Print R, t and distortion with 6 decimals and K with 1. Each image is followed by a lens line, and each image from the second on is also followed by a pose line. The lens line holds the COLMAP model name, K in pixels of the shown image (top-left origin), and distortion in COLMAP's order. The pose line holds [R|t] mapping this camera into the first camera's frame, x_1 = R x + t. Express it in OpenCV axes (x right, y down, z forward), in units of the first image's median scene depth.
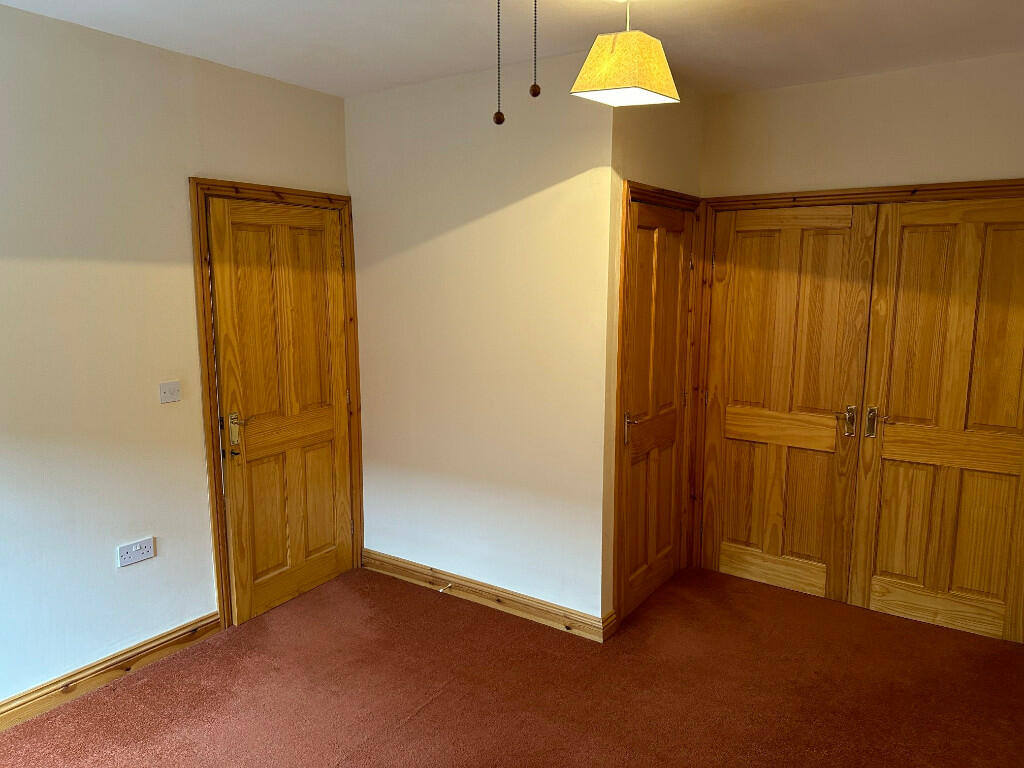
lens RADIAL K [[717.0, 0, 516.8], [0, 717.0, 380.8], [0, 0, 1]] dist [0.053377, -0.002213]
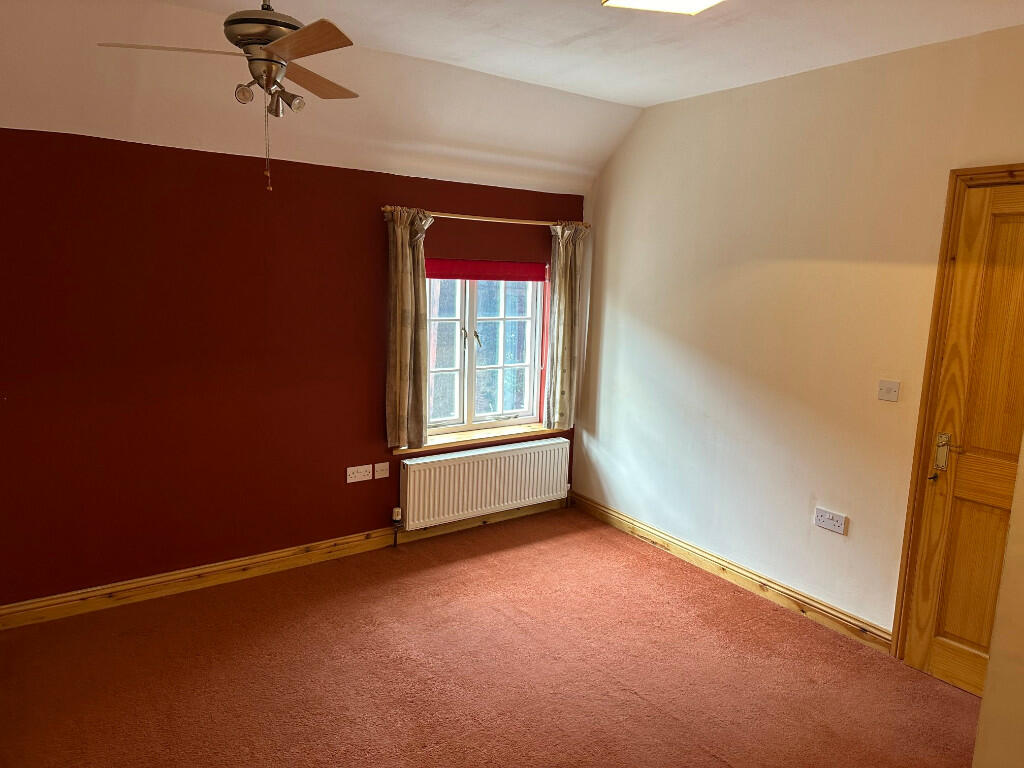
lens RADIAL K [[717.0, 0, 516.8], [0, 717.0, 380.8], [0, 0, 1]] dist [0.053377, -0.002213]
pose [[-0.327153, 0.140142, -0.934522, 0.609817], [-0.179164, 0.961806, 0.206954, -0.109800], [0.927832, 0.235138, -0.289549, 0.777448]]
